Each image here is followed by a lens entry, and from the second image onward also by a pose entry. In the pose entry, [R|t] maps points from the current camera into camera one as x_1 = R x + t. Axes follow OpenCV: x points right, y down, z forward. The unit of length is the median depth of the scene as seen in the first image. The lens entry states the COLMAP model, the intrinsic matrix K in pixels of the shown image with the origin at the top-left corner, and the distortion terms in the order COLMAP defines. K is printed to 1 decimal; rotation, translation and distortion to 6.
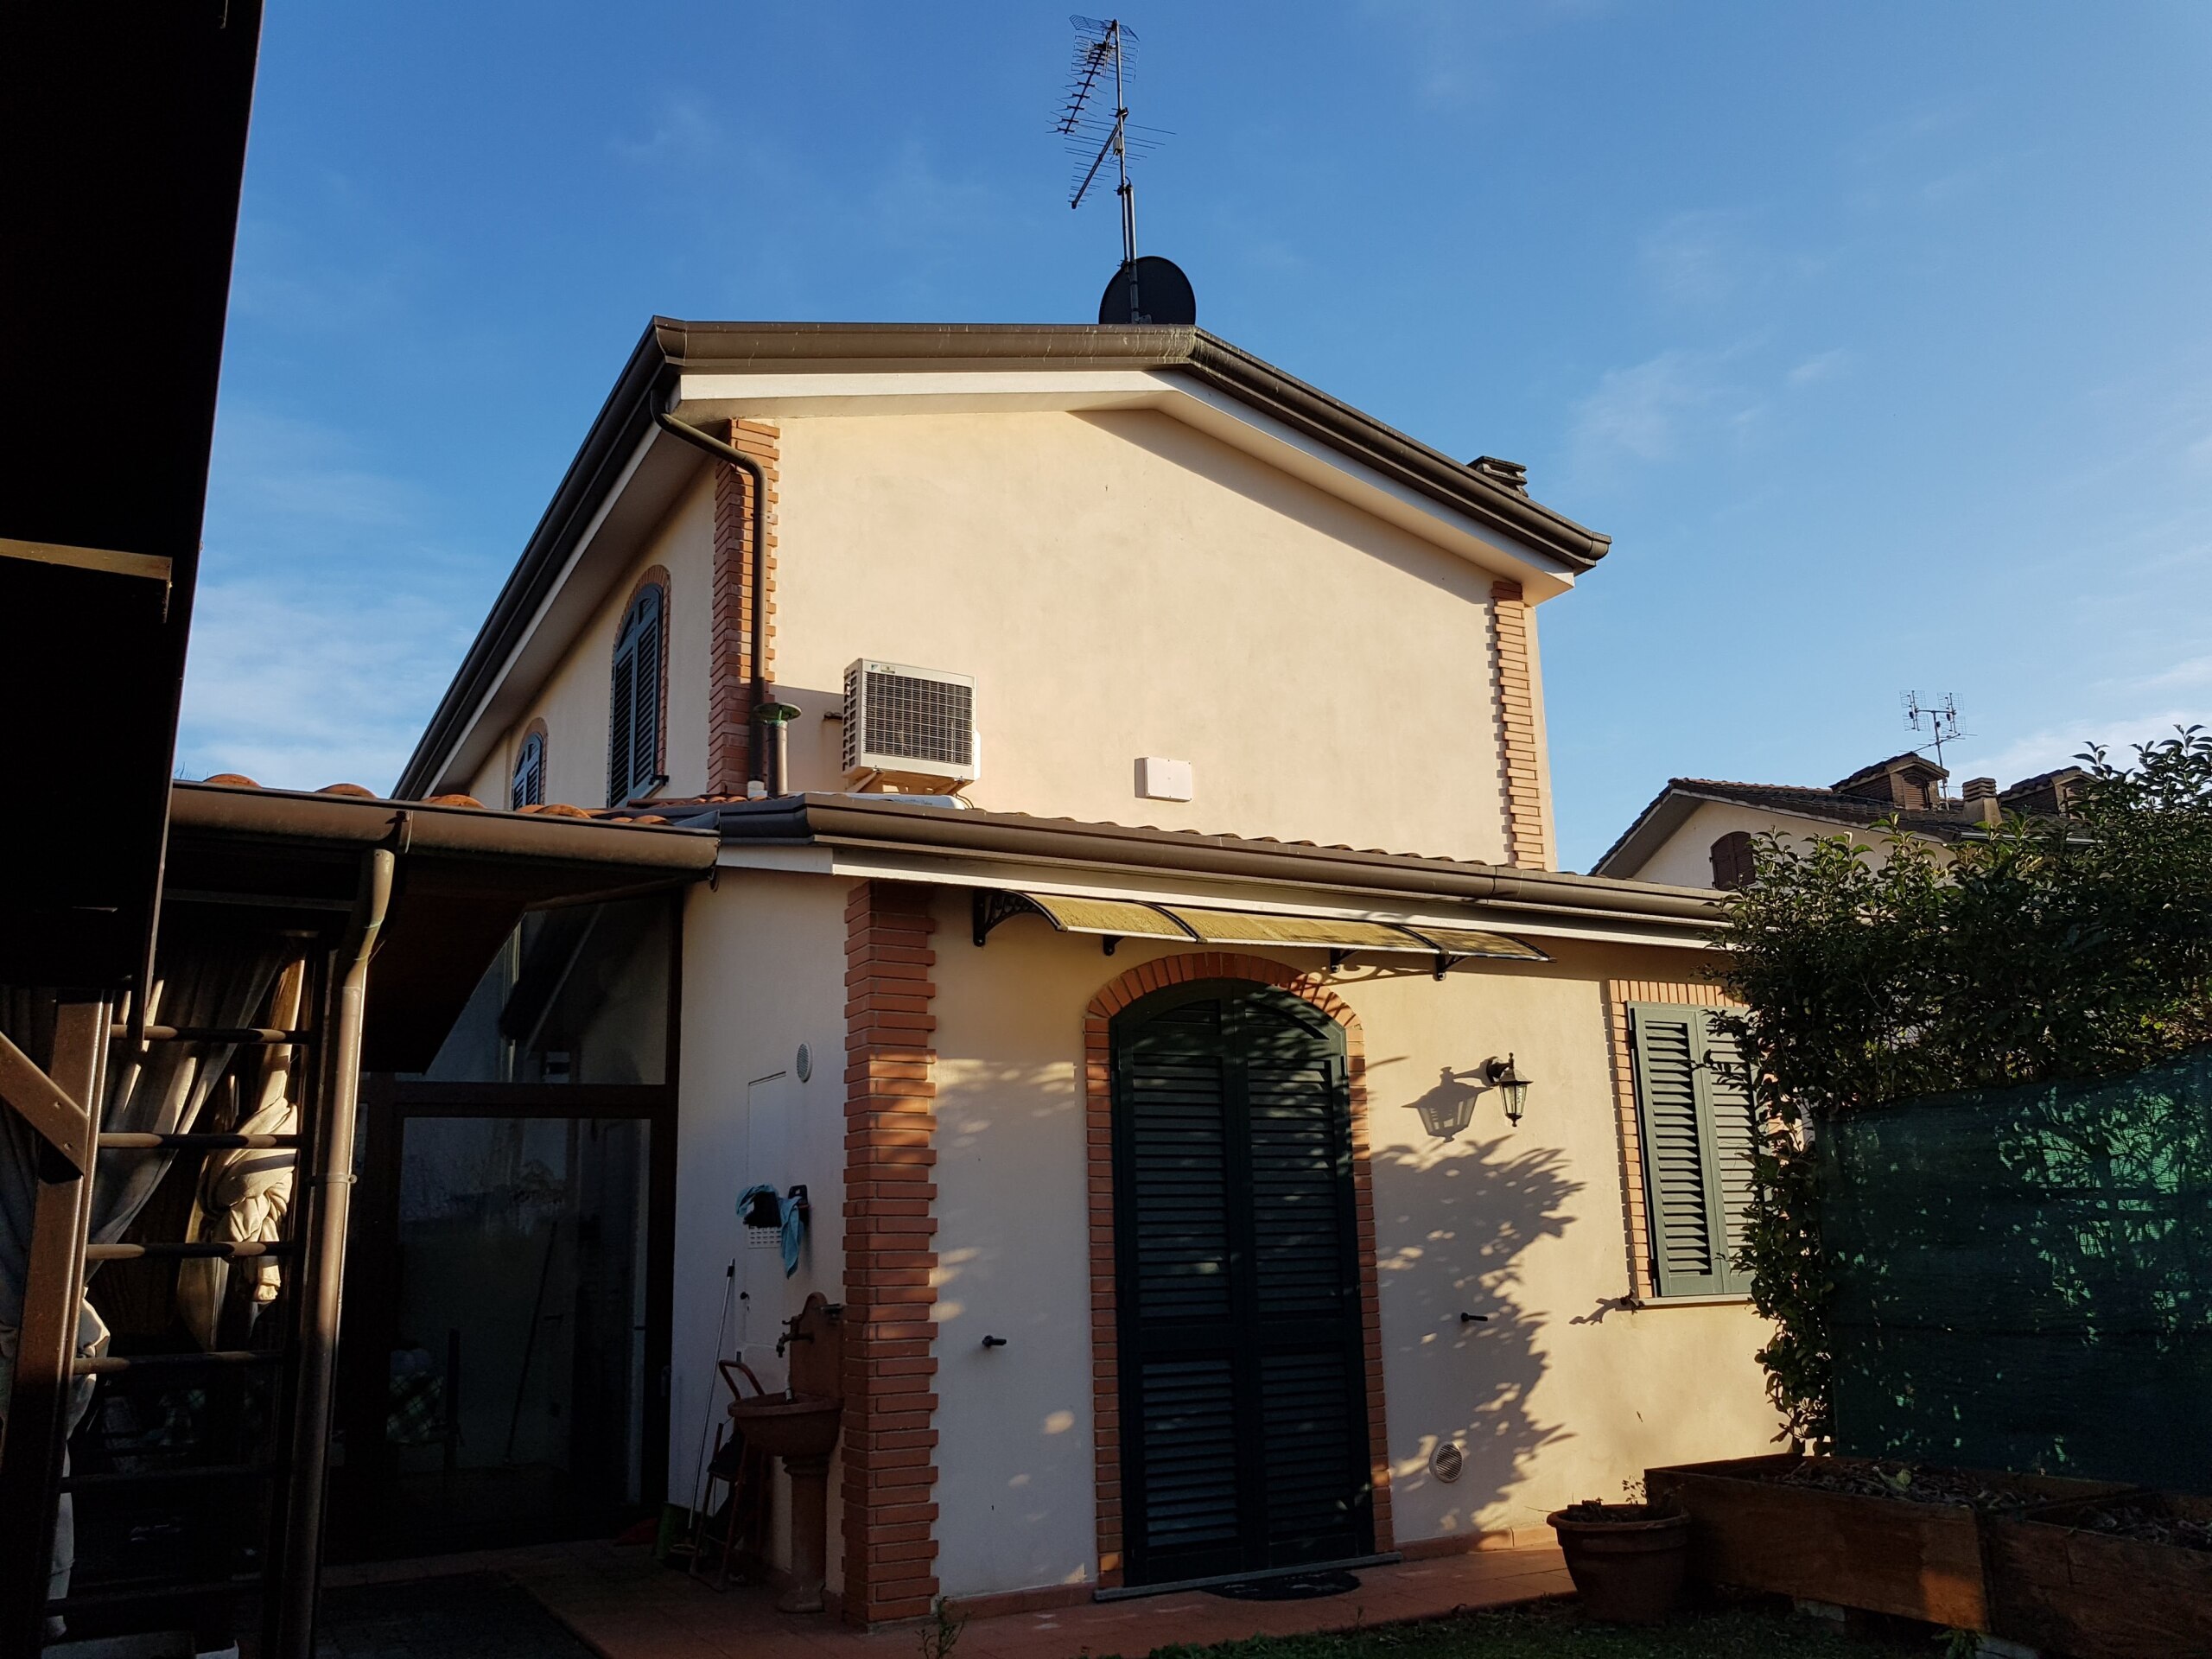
lens RADIAL K [[1705.6, 0, 1086.2], [0, 1705.6, 850.1], [0, 0, 1]] dist [-0.020225, 0.008660]
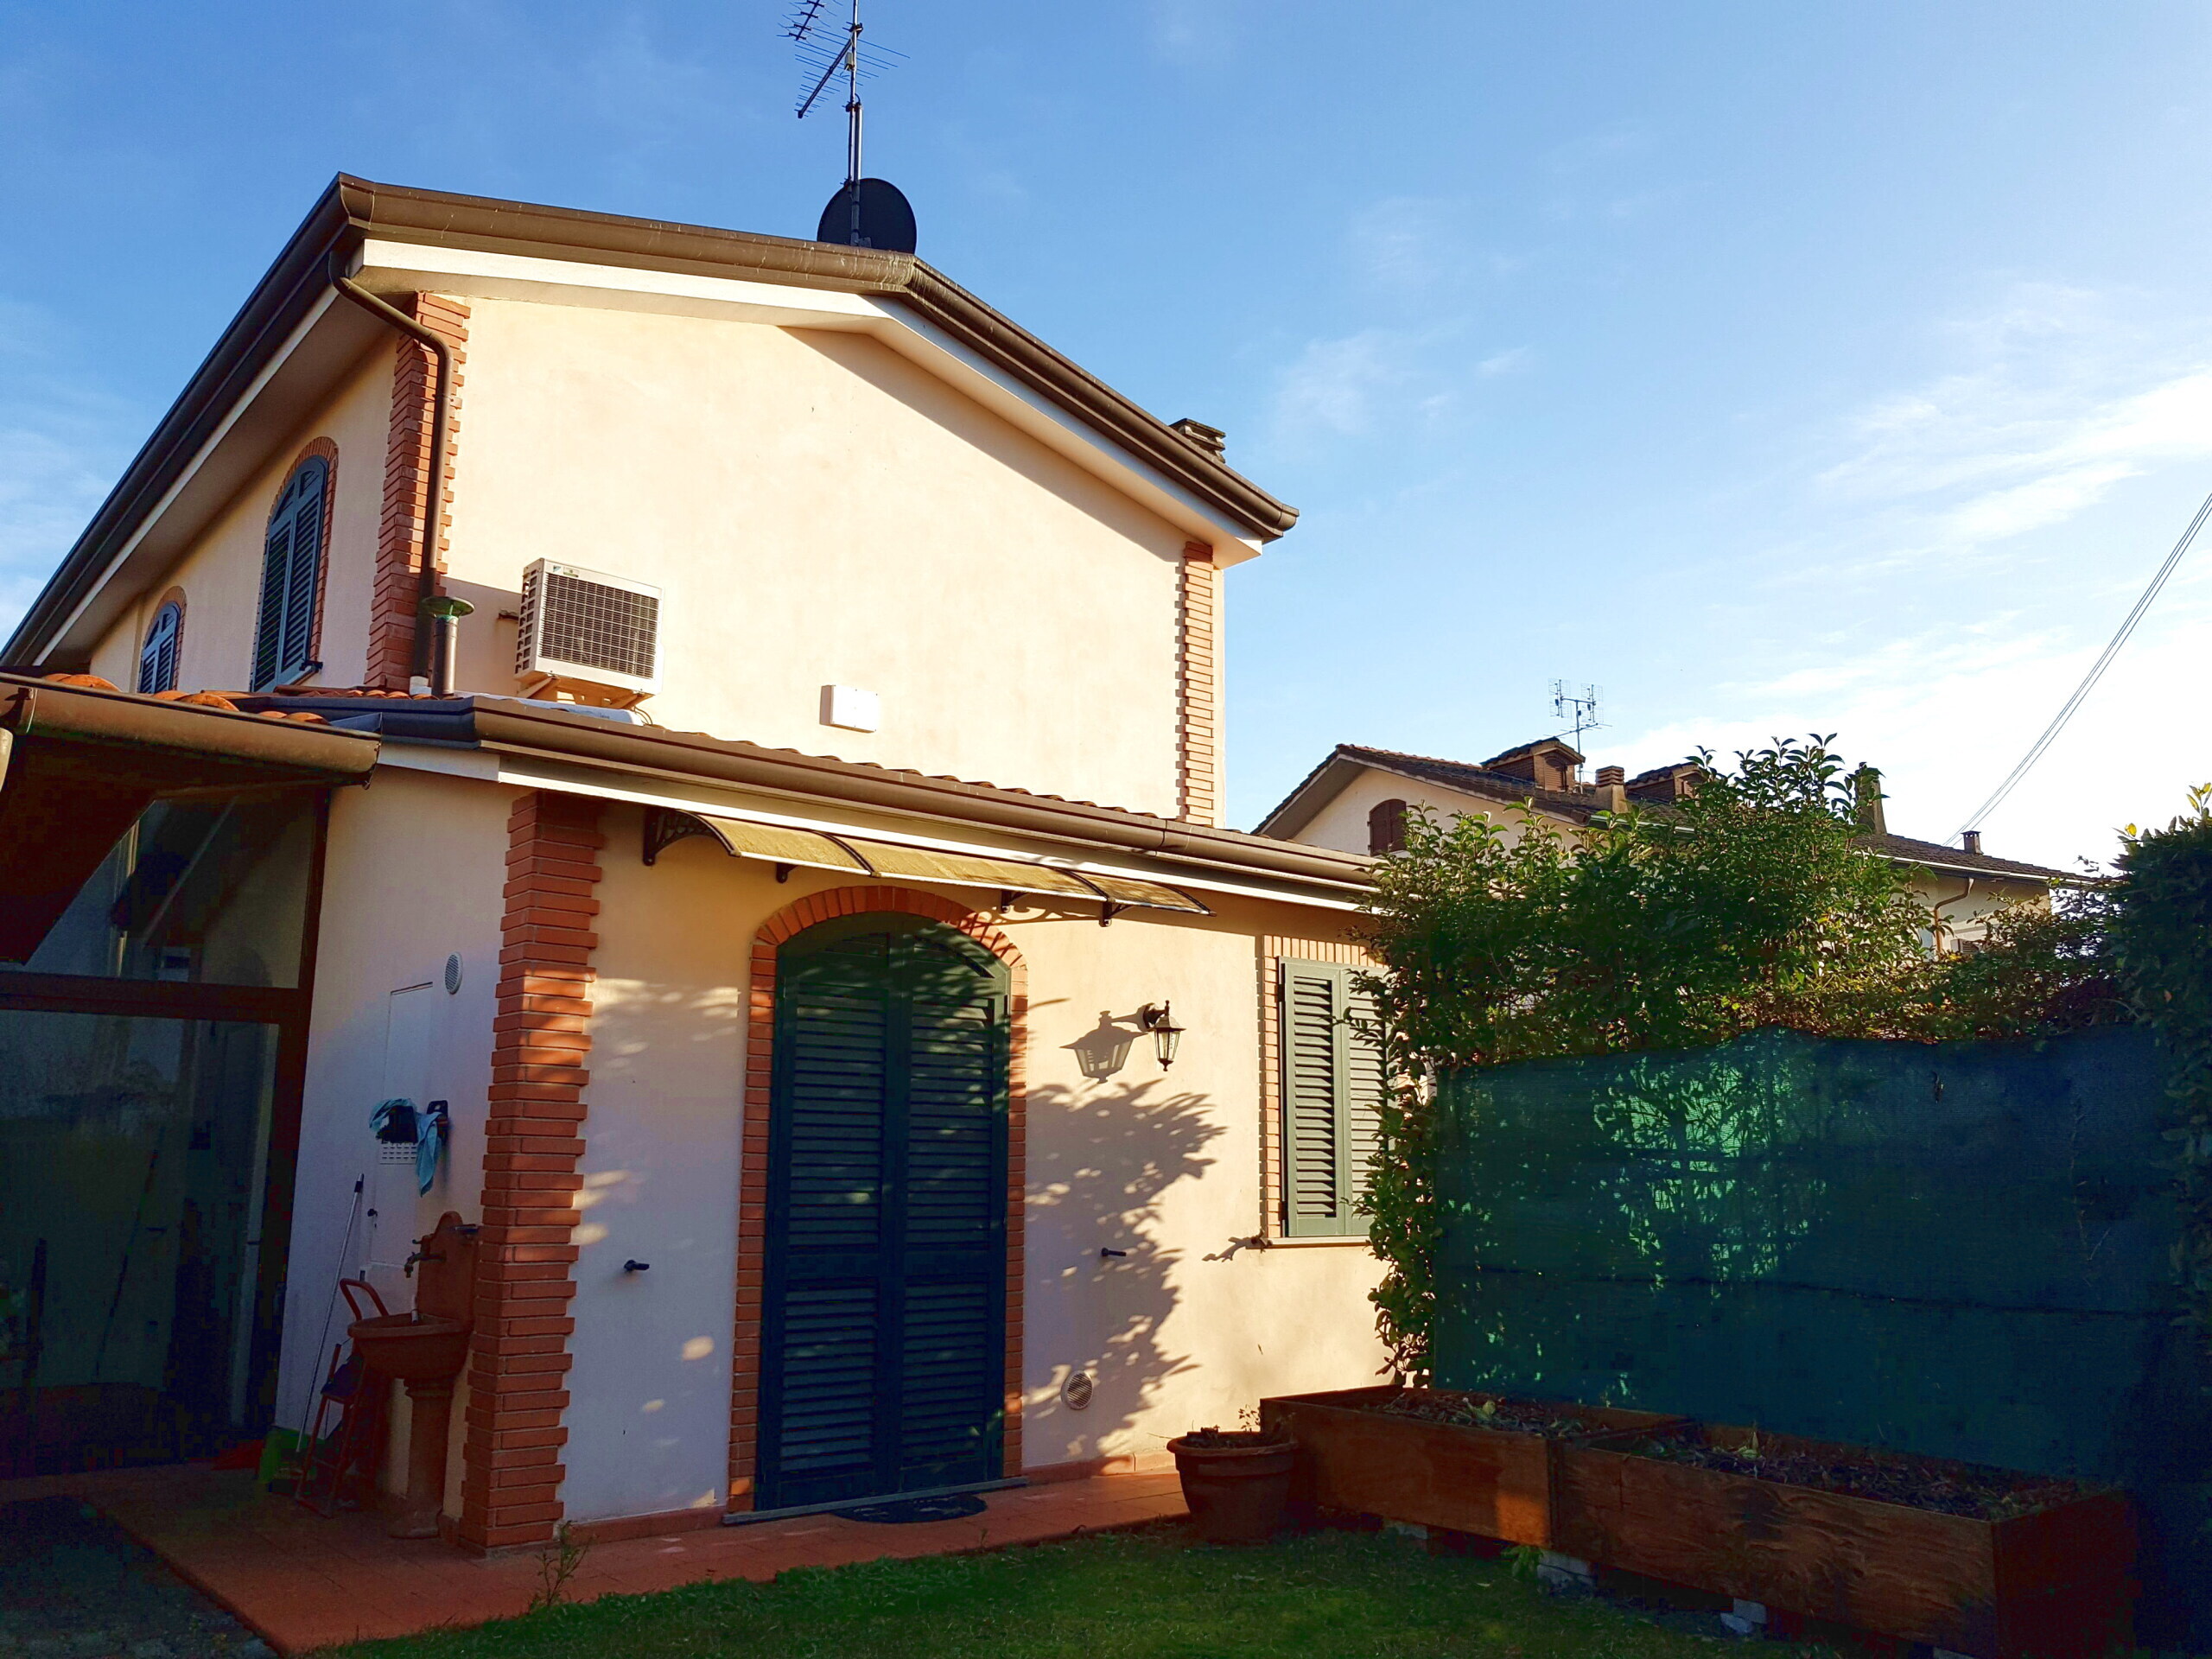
lens RADIAL K [[1705.6, 0, 1090.5], [0, 1705.6, 826.3], [0, 0, 1]] dist [-0.020225, 0.008660]
pose [[0.979516, 0.068847, 0.189233, -0.000418], [-0.073788, 0.997089, 0.019182, -0.003464], [-0.187362, -0.032752, 0.981745, -0.009151]]
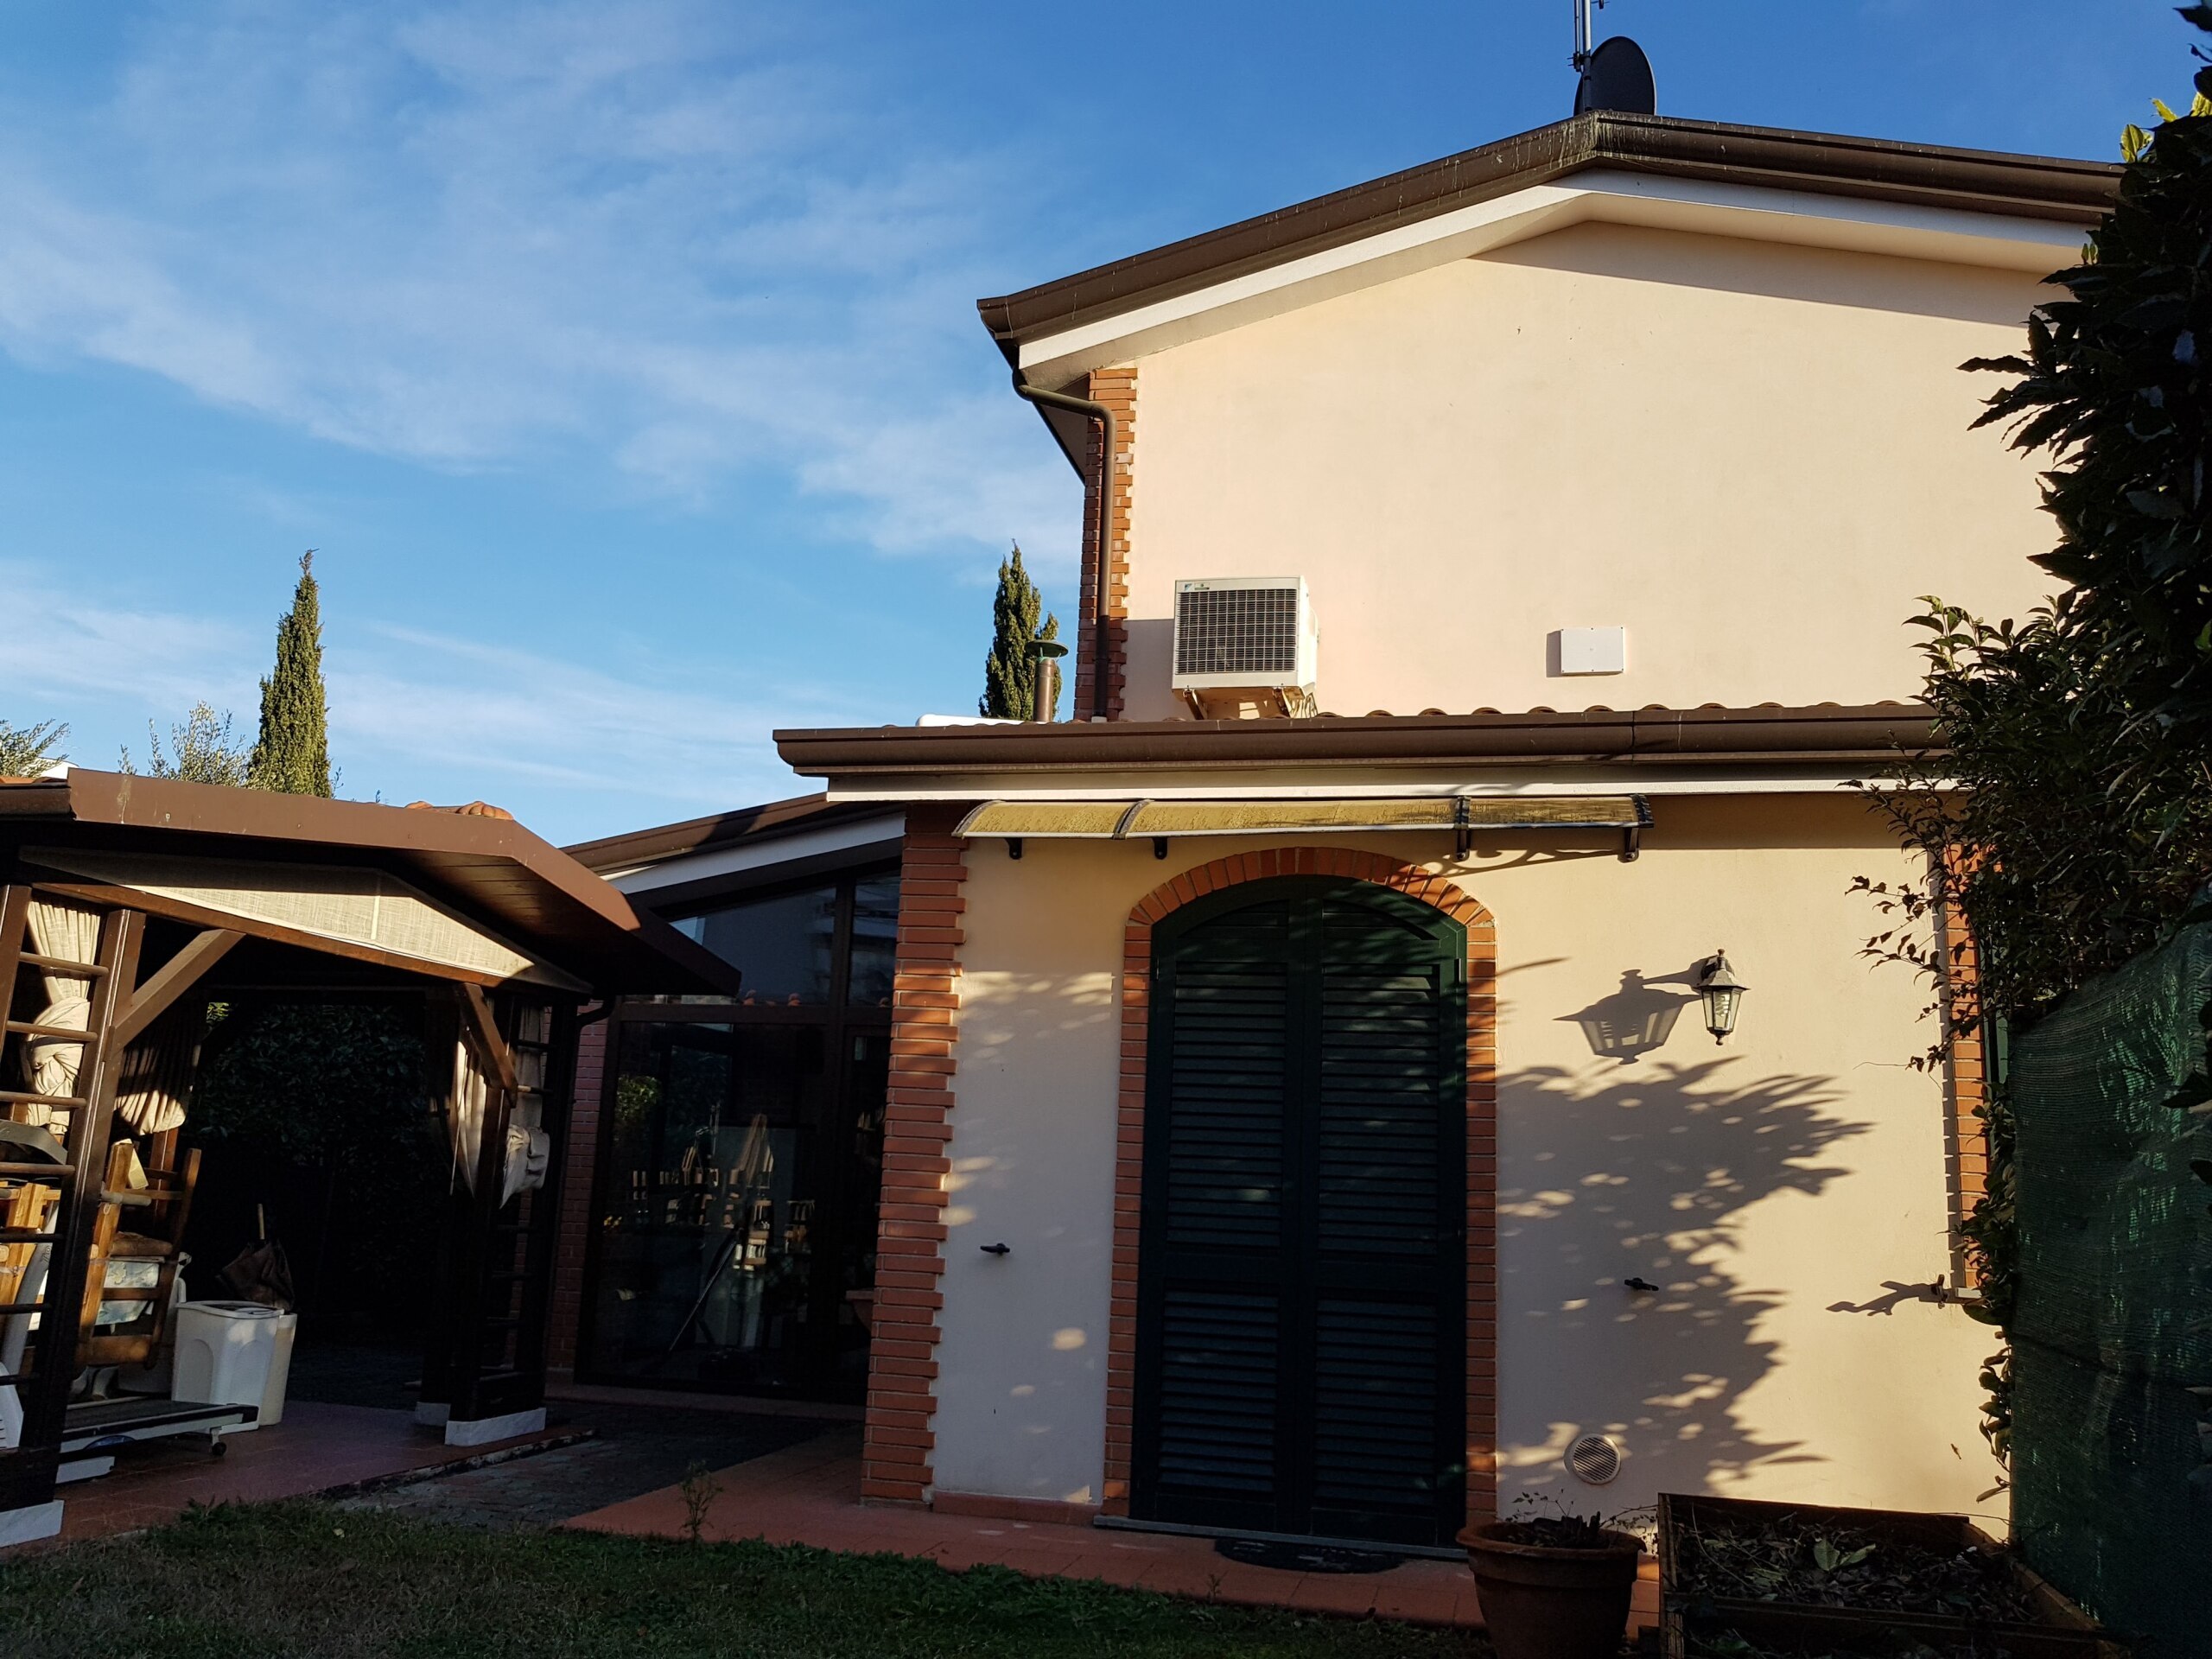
lens RADIAL K [[1705.6, 0, 1049.0], [0, 1705.6, 856.2], [0, 0, 1]] dist [-0.020225, 0.008660]
pose [[0.739668, -0.072149, -0.669094, 0.572889], [0.092238, 0.995722, -0.005402, 0.056738], [0.666621, -0.057720, 0.743159, 0.247128]]
